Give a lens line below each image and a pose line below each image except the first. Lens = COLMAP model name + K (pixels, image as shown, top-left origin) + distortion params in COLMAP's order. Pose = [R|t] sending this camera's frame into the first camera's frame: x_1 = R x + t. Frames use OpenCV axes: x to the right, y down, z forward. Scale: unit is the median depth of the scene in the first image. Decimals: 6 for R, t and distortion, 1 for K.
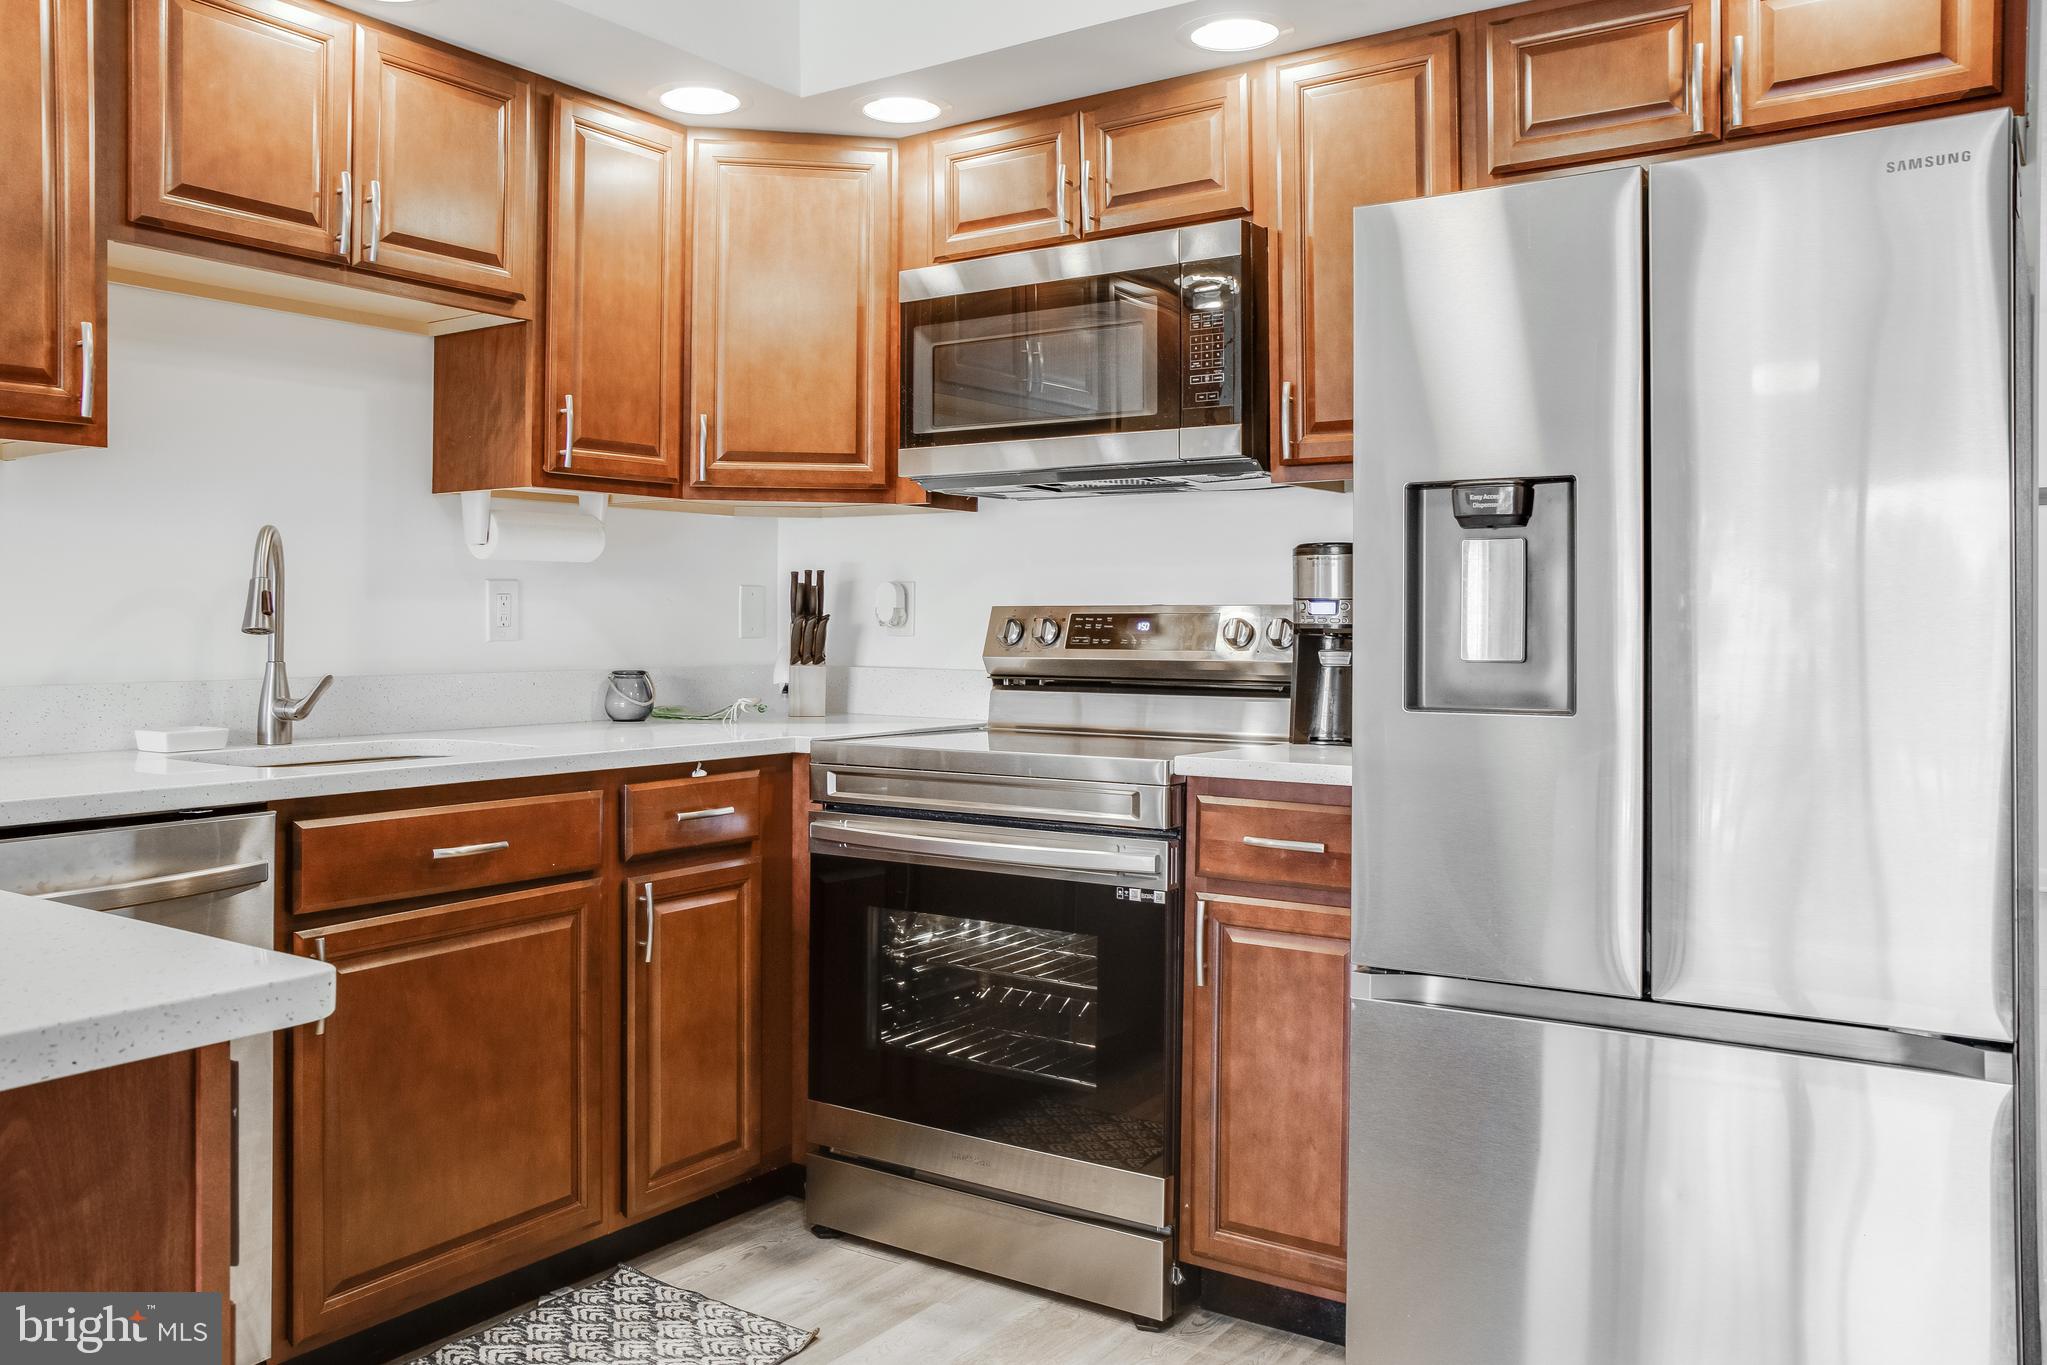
lens RADIAL K [[1585.9, 0, 1012.1], [0, 1585.9, 614.5], [0, 0, 1]] dist [-0.079445, 0.066199]
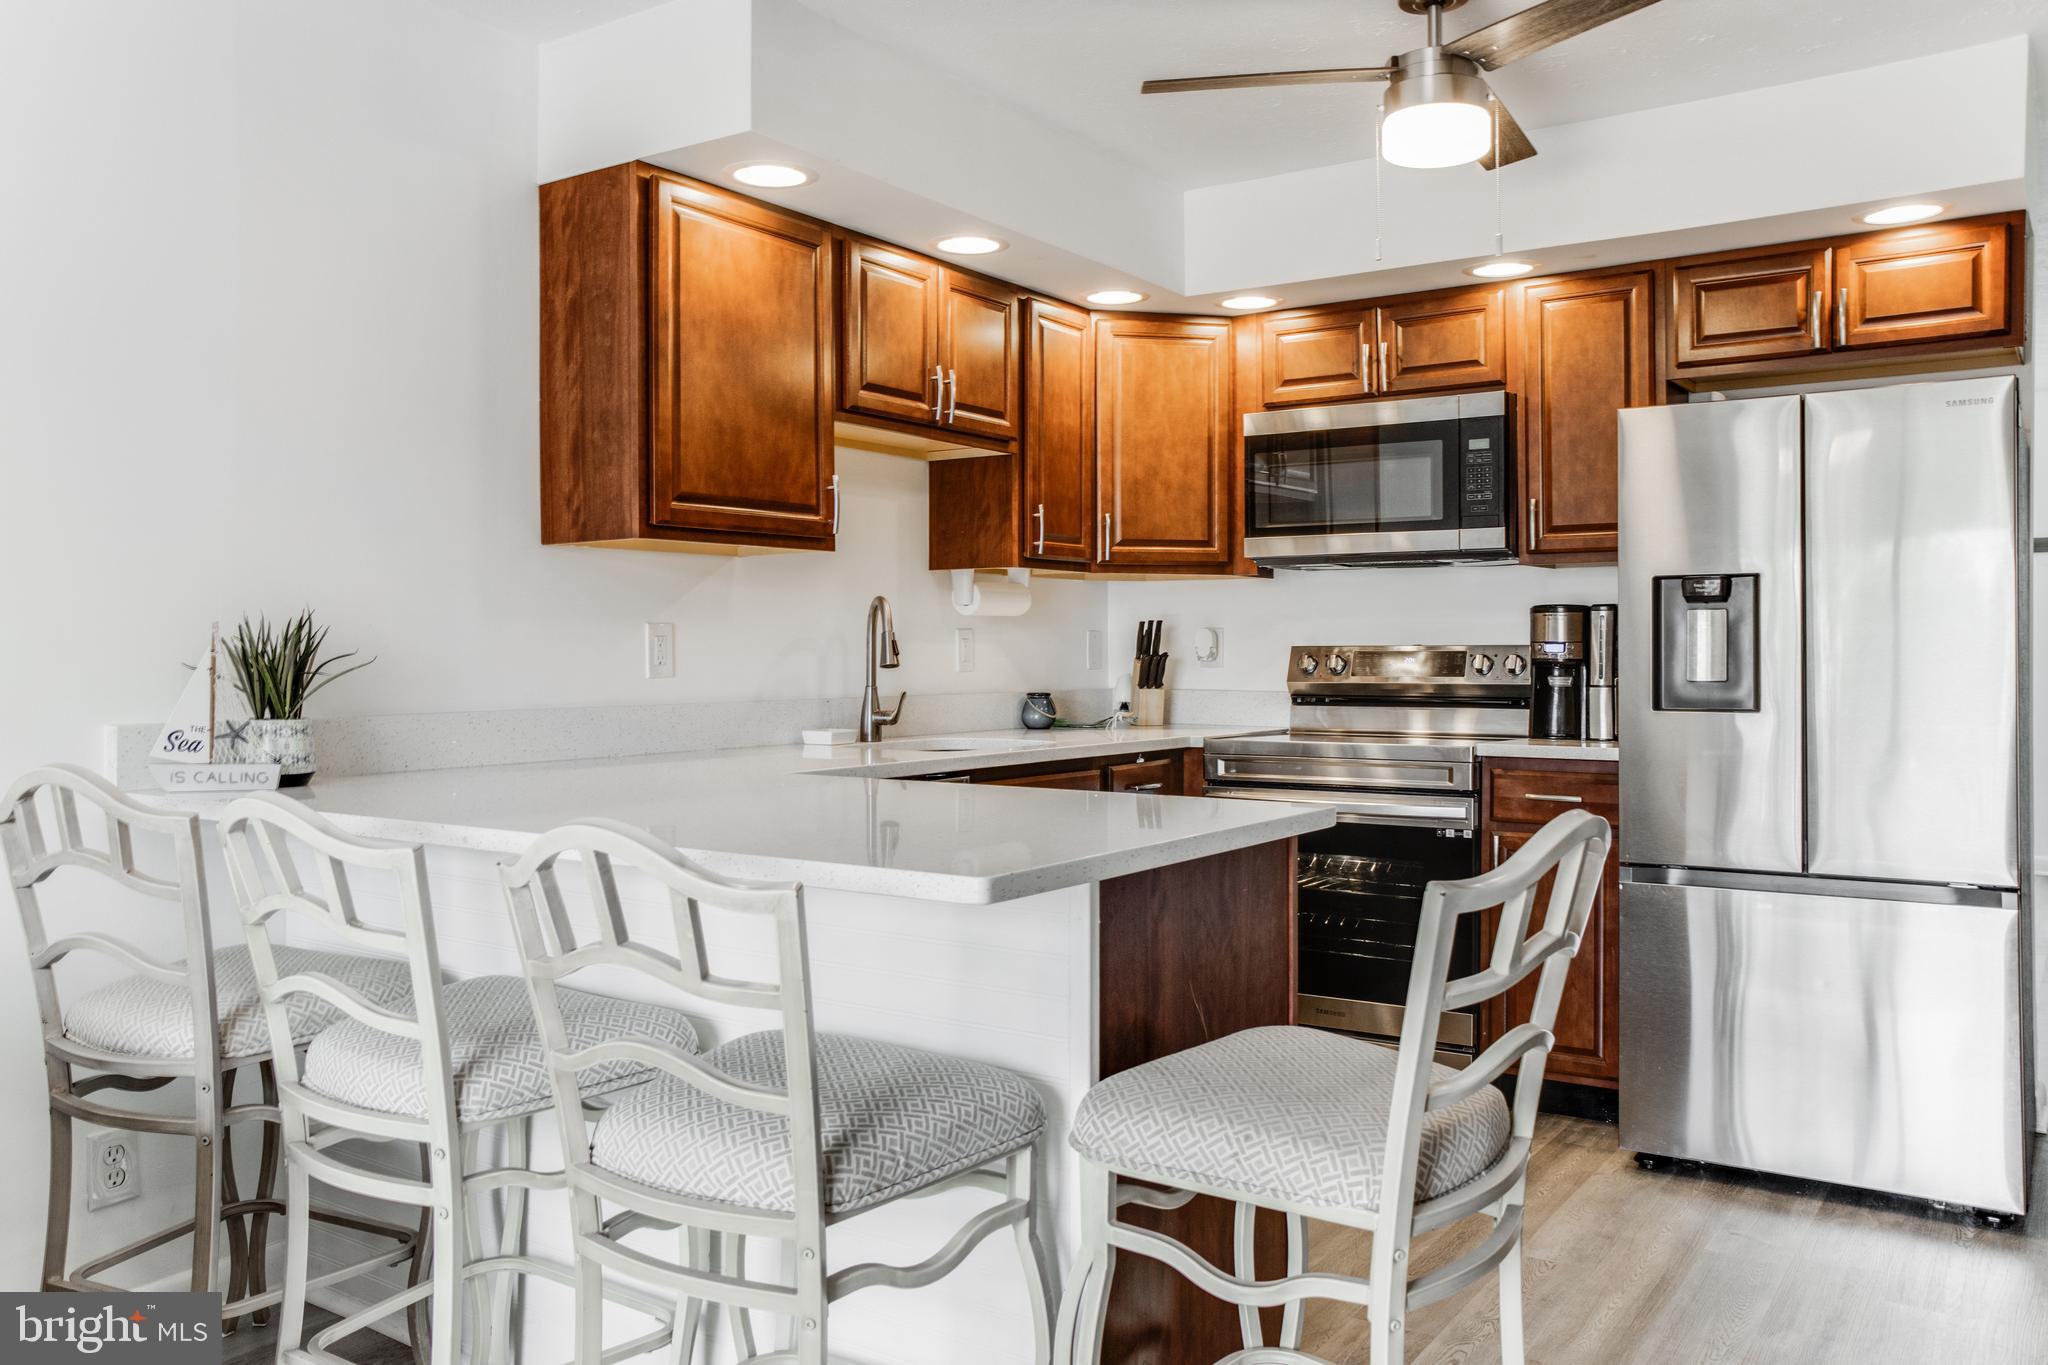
lens RADIAL K [[1607.3, 0, 1003.2], [0, 1607.3, 653.4], [0, 0, 1]] dist [-0.066757, 0.084893]
pose [[0.999990, -0.003559, 0.002847, -0.330523], [0.003543, 0.999978, 0.005577, -0.009185], [-0.002867, -0.005567, 0.999980, -0.515722]]
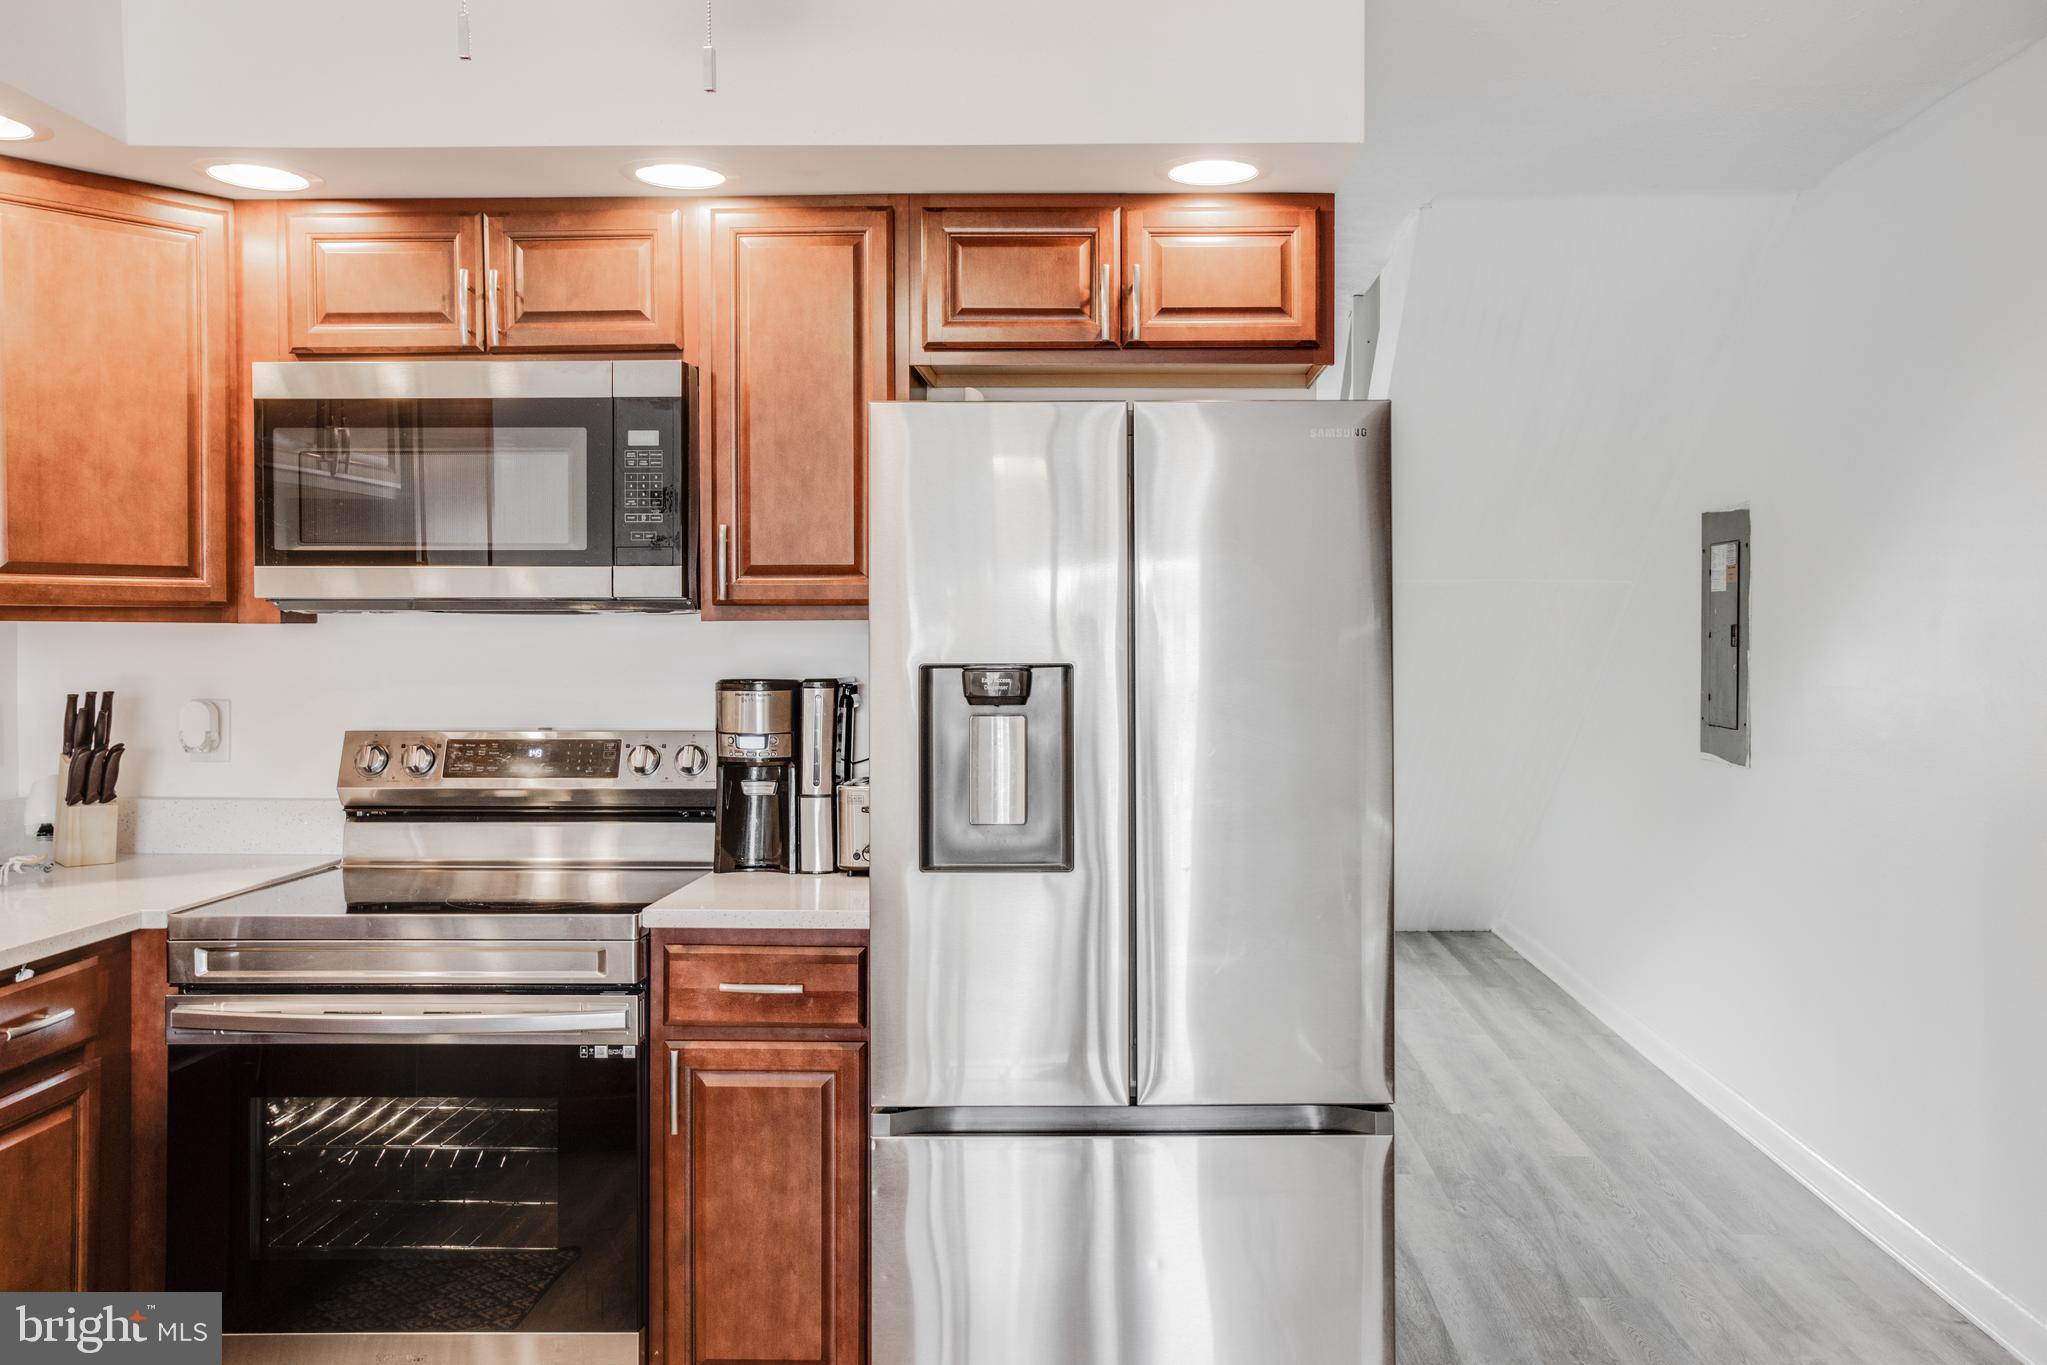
lens RADIAL K [[1582.5, 0, 1119.3], [0, 1582.5, 651.1], [0, 0, 1]] dist [-0.050036, 0.062673]
pose [[0.823407, -0.009331, 0.567374, -0.189944], [-0.001827, 0.999816, 0.019094, -0.083294], [-0.567448, -0.016759, 0.823239, 0.012305]]
